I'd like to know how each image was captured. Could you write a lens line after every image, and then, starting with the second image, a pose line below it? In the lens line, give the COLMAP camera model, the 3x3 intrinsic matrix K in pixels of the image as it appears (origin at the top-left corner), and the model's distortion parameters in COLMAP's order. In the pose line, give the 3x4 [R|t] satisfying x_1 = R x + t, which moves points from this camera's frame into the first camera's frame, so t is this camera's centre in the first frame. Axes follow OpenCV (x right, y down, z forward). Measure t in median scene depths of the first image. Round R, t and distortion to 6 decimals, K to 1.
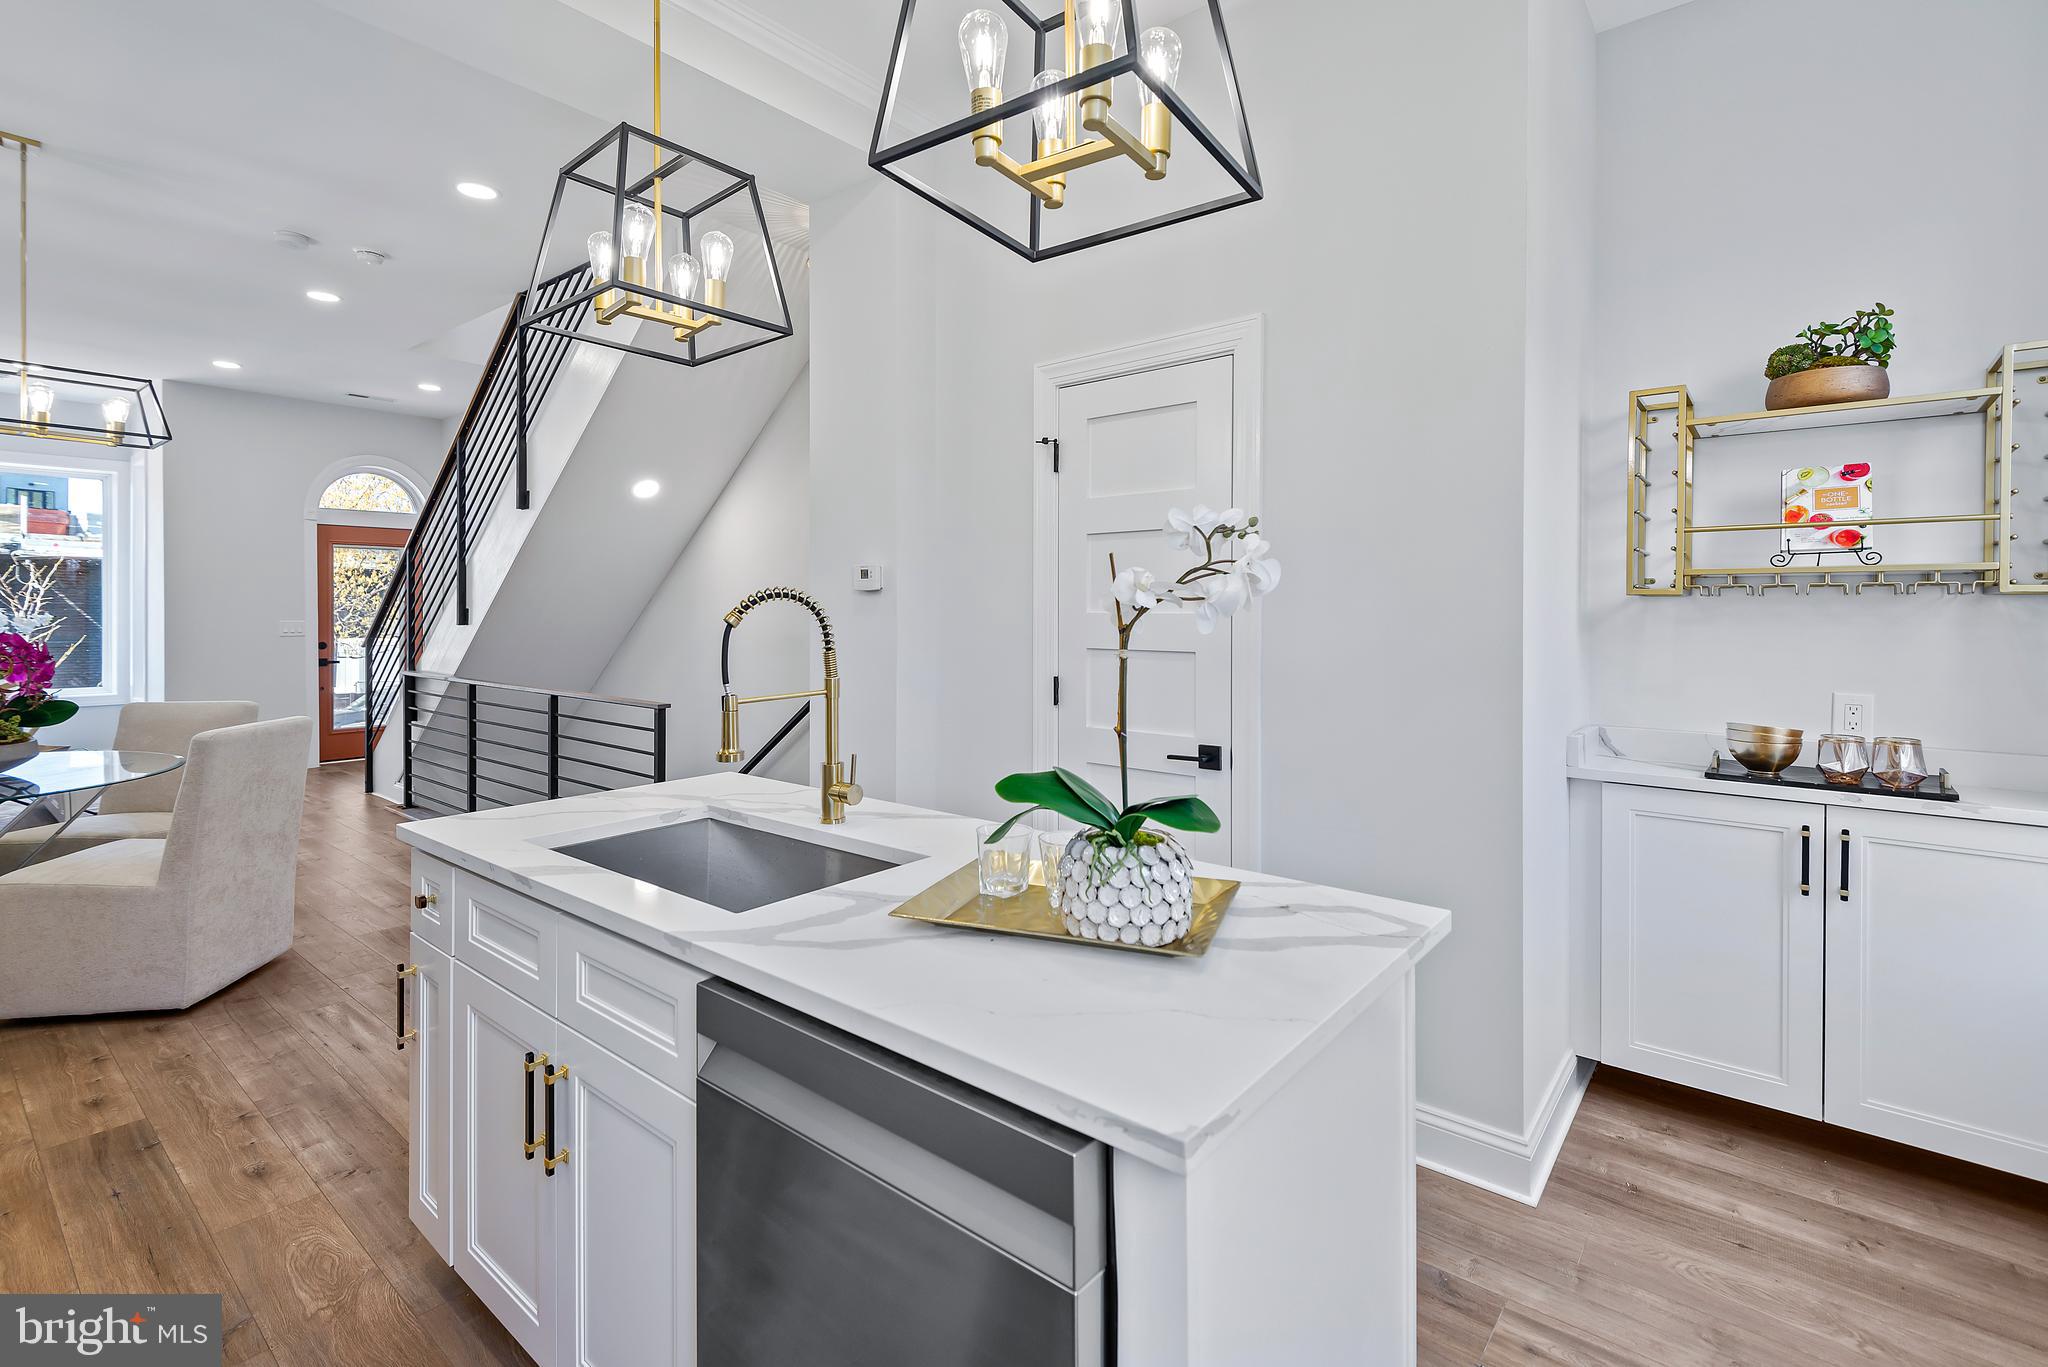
lens RADIAL K [[964.5, 0, 1018.8], [0, 964.5, 598.6], [0, 0, 1]] dist [0.049856, -0.020143]
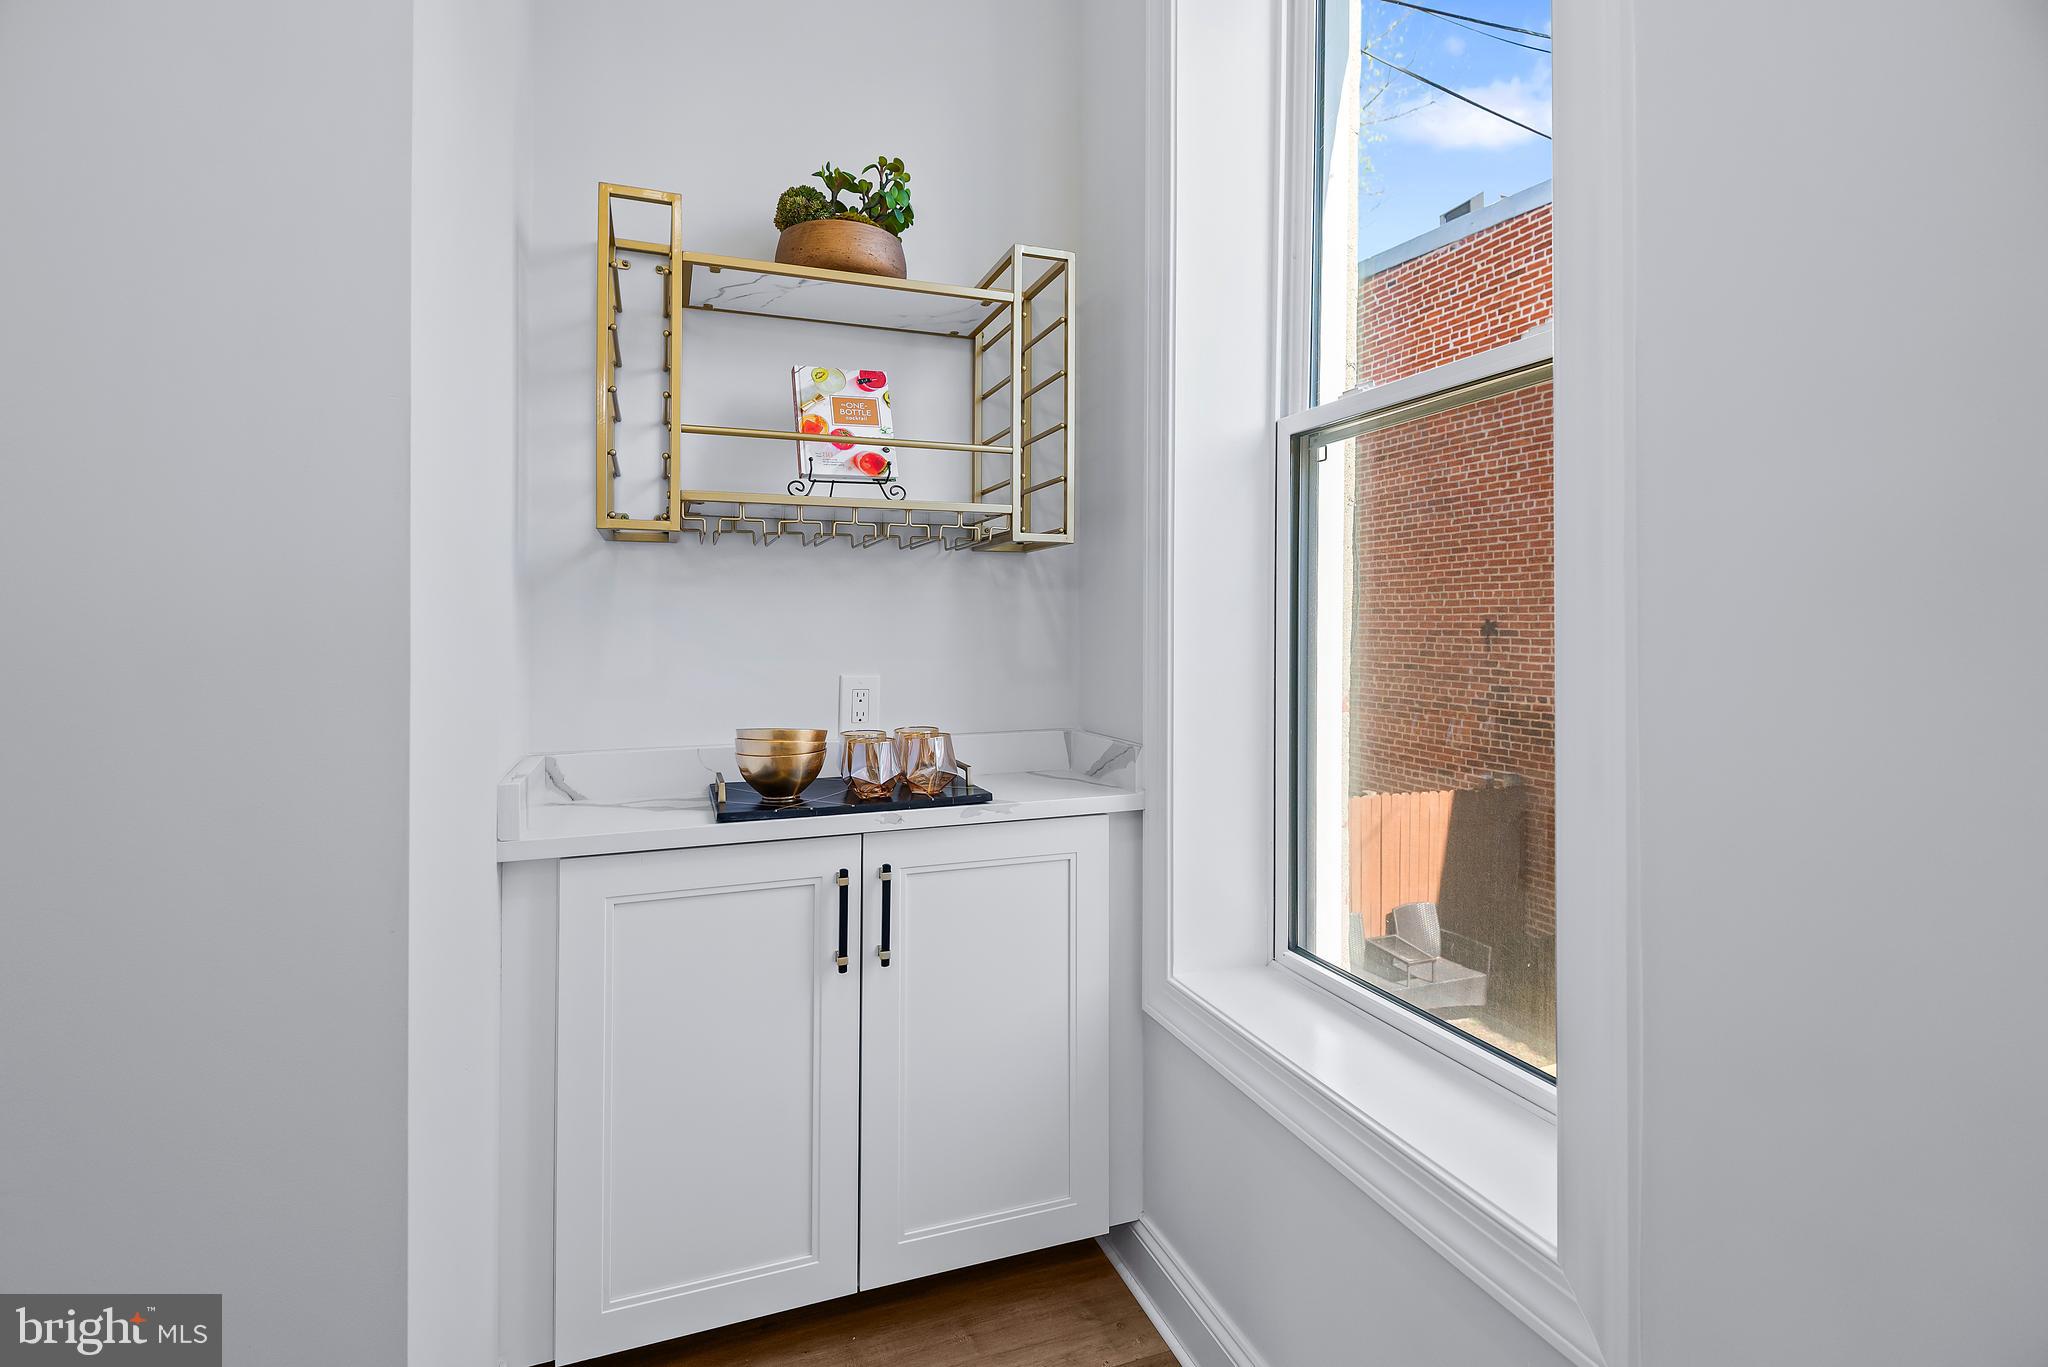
lens RADIAL K [[939.9, 0, 1030.3], [0, 939.9, 632.1], [0, 0, 1]] dist [0.013836, -0.000020]
pose [[0.493520, -0.007660, 0.869700, 0.280786], [-0.008176, 0.999876, 0.013446, 0.053016], [-0.869696, -0.013747, 0.493397, 0.540301]]
